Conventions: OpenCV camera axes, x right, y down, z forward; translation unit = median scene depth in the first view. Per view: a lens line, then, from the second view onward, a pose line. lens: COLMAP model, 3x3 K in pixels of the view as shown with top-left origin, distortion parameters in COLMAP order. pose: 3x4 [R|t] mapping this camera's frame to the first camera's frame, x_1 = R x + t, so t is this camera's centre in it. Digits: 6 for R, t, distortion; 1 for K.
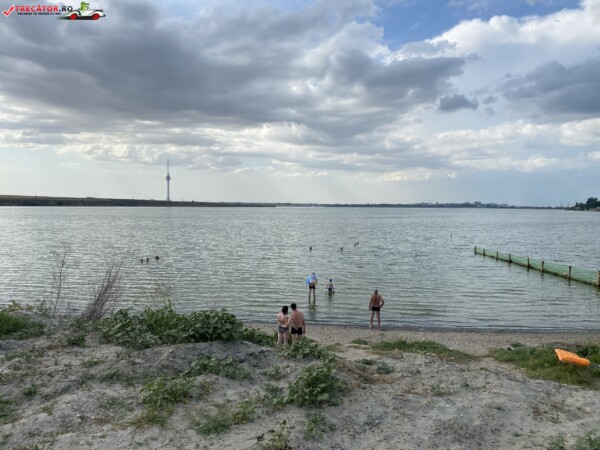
lens RADIAL K [[463.5, 0, 290.4], [0, 463.5, 207.3], [0, 0, 1]] dist [0.042602, -0.040019]
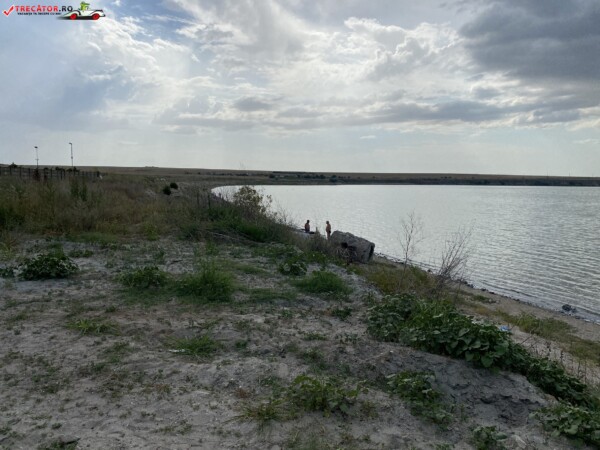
lens RADIAL K [[463.5, 0, 297.7], [0, 463.5, 216.5], [0, 0, 1]] dist [0.042602, -0.040019]
pose [[0.530362, 0.060687, -0.845596, 0.070212], [-0.009424, 0.997795, 0.065700, 0.004603], [0.847719, -0.026876, 0.529765, 0.094462]]
